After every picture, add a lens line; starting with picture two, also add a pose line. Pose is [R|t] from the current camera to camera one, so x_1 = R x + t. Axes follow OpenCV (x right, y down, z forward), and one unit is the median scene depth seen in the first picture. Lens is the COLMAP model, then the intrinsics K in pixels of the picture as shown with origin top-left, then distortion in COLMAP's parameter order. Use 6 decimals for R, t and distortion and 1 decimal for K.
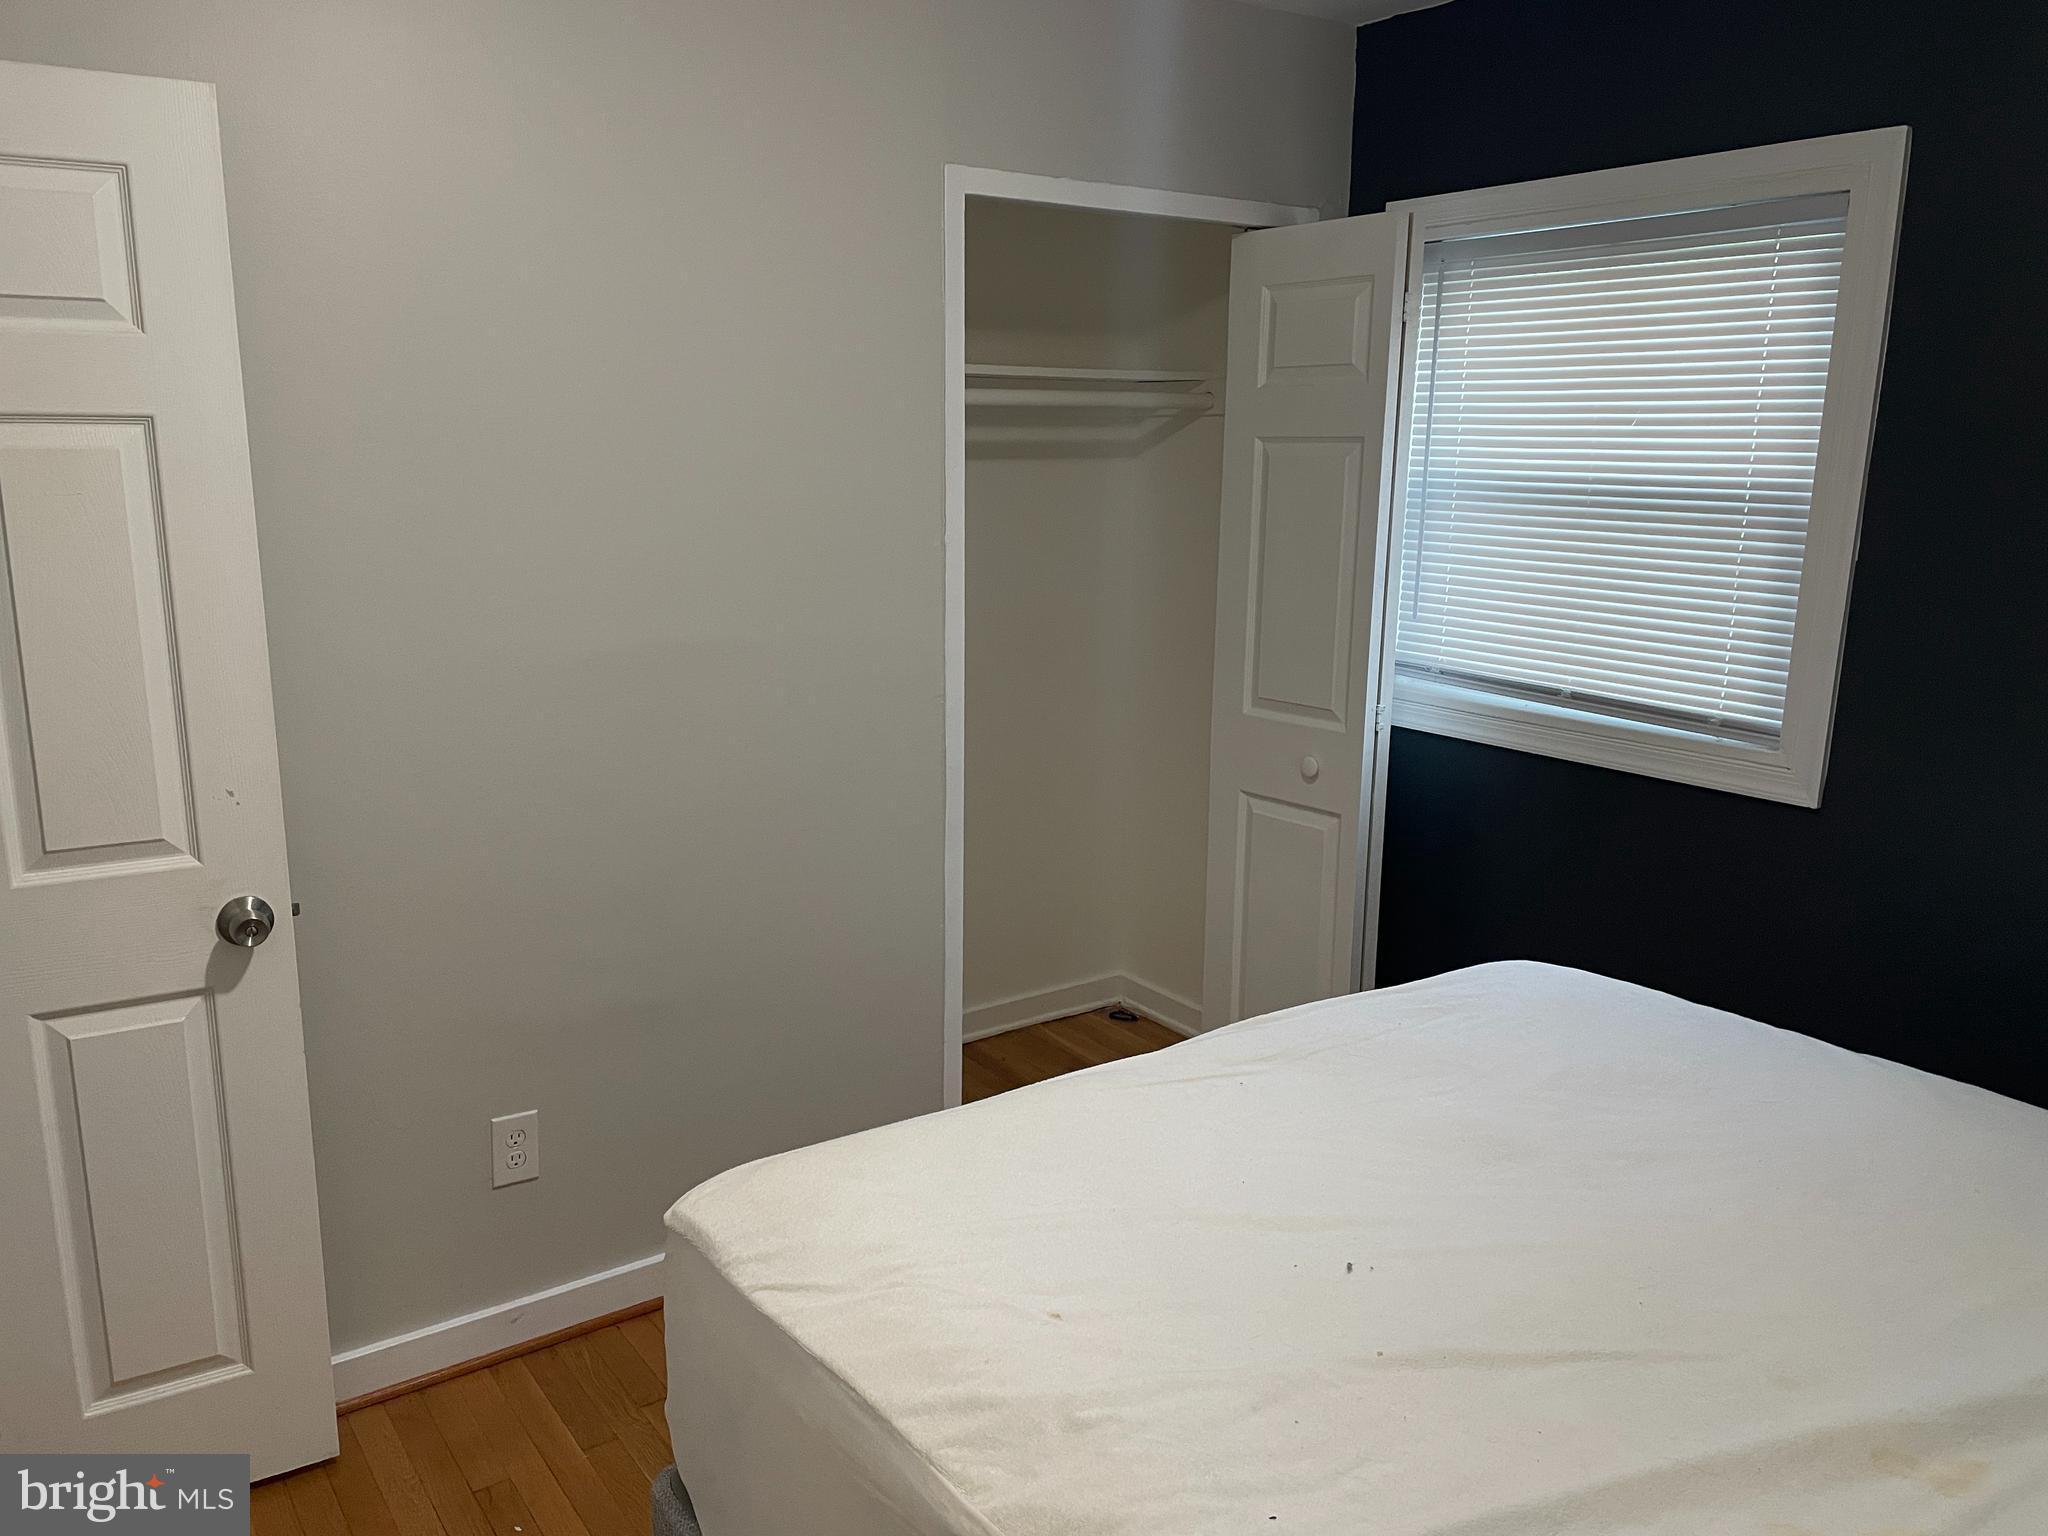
lens RADIAL K [[1552.4, 0, 1028.8], [0, 1552.4, 767.6], [0, 0, 1]] dist [0.008076, -0.013001]
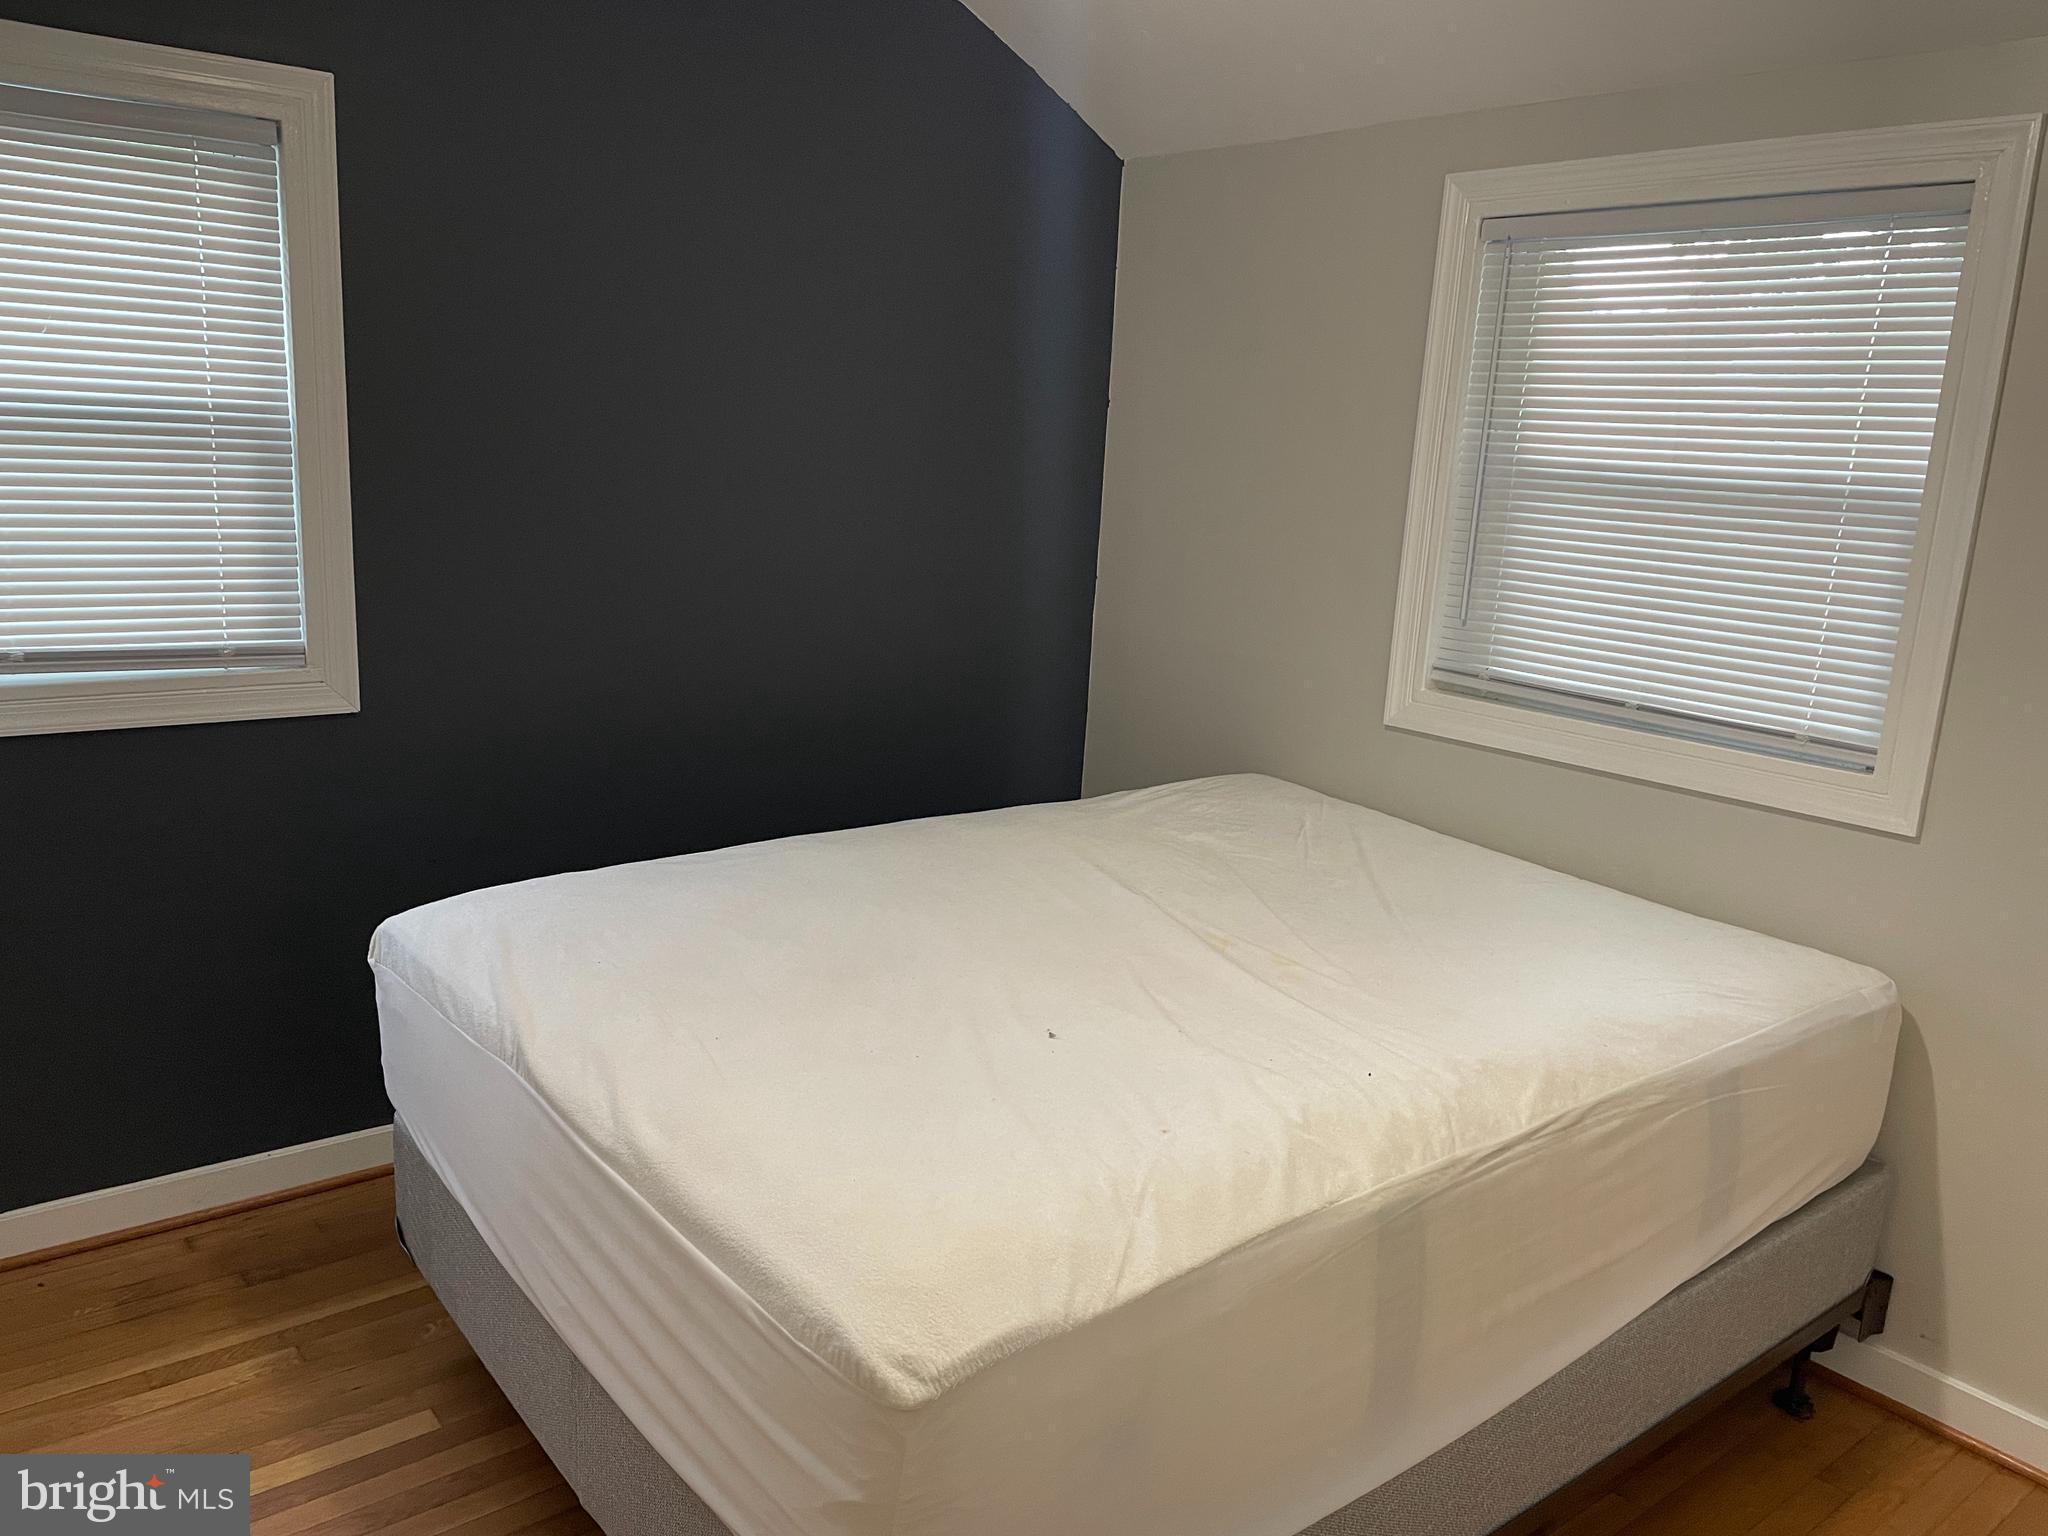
lens RADIAL K [[1552.4, 0, 1031.3], [0, 1552.4, 772.0], [0, 0, 1]] dist [0.008076, -0.013001]
pose [[-0.063829, -0.232936, 0.970395, -0.595826], [0.148332, 0.959363, 0.240044, -0.126093], [-0.986876, 0.159263, -0.026684, 0.585999]]
